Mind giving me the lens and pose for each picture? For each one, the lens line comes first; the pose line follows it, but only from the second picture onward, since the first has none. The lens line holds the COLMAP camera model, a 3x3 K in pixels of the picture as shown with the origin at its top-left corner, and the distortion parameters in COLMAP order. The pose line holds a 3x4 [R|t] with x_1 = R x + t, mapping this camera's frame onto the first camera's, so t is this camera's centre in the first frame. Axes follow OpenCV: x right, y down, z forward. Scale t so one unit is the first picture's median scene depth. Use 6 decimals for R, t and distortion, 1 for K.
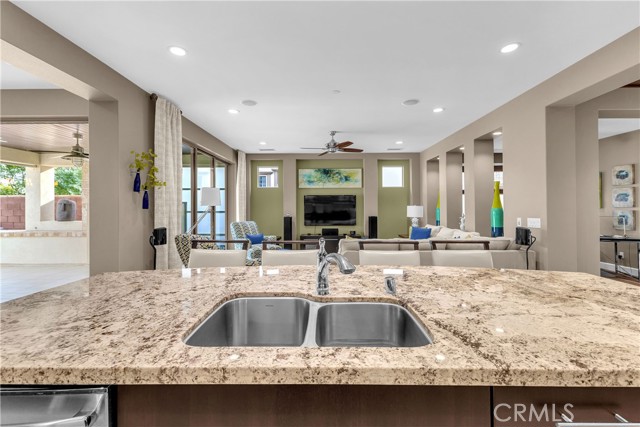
lens RADIAL K [[279.8, 0, 319.5], [0, 279.8, 204.7], [0, 0, 1]] dist [0.003022, 0.000089]
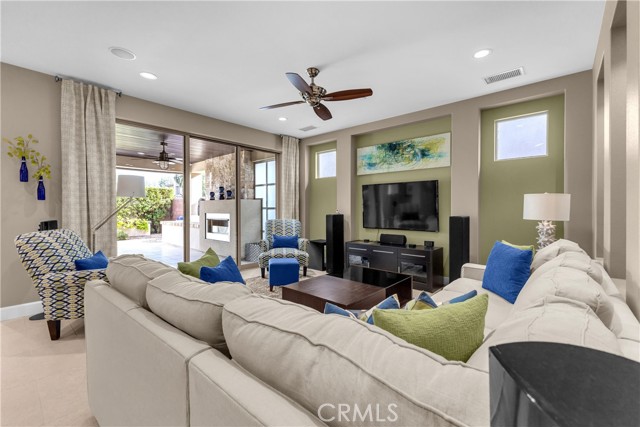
lens RADIAL K [[276.2, 0, 315.7], [0, 276.2, 208.6], [0, 0, 1]] dist [0.026473, -0.000078]
pose [[0.757827, 0.003175, -0.652448, 0.318459], [0.006010, 0.999912, 0.011847, 0.017529], [0.652428, -0.012899, 0.757741, 0.402883]]
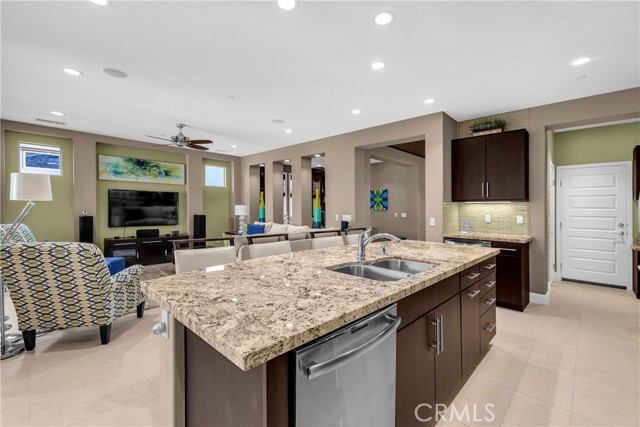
lens RADIAL K [[283.6, 0, 321.8], [0, 283.6, 208.6], [0, 0, 1]] dist [0.013043, -0.000841]
pose [[0.672715, 0.009304, 0.739843, -0.251759], [-0.022849, 0.999705, 0.008204, 0.000779], [-0.739549, -0.022424, 0.672729, 0.008622]]
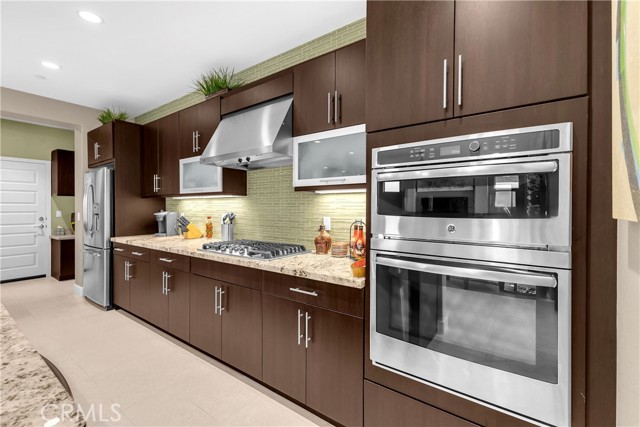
lens RADIAL K [[283.6, 0, 321.8], [0, 283.6, 208.6], [0, 0, 1]] dist [0.013043, -0.000841]
pose [[-0.817159, -0.001751, 0.576409, -0.280819], [-0.007716, 0.999939, -0.007901, 0.002974], [-0.576360, -0.010904, -0.817123, 0.119804]]
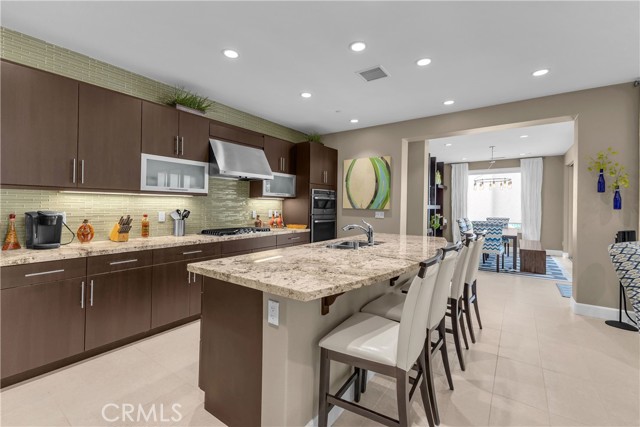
lens RADIAL K [[276.3, 0, 321.2], [0, 276.3, 209.3], [0, 0, 1]] dist [0.005430, 0.000103]
pose [[-0.563942, 0.006798, -0.825786, 0.332159], [0.002288, 0.999975, 0.006669, 0.002824], [0.825811, 0.001872, -0.563944, 0.321398]]
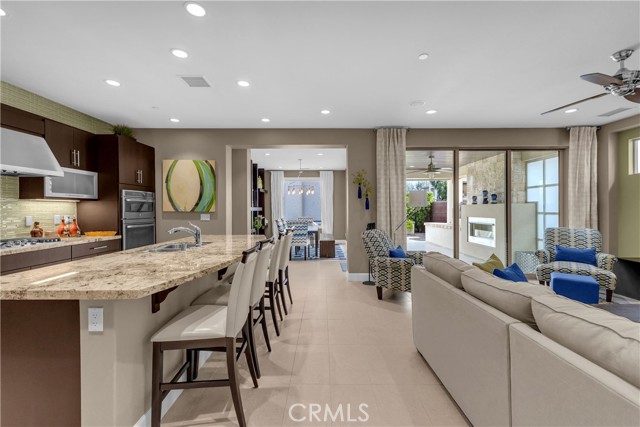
lens RADIAL K [[274.7, 0, 321.2], [0, 274.7, 208.9], [0, 0, 1]] dist [0.002652, -0.001034]
pose [[0.016491, 0.001768, -0.999862, 0.379133], [0.013328, 0.999909, 0.001988, 0.003039], [0.999775, -0.013359, 0.016465, 0.334907]]
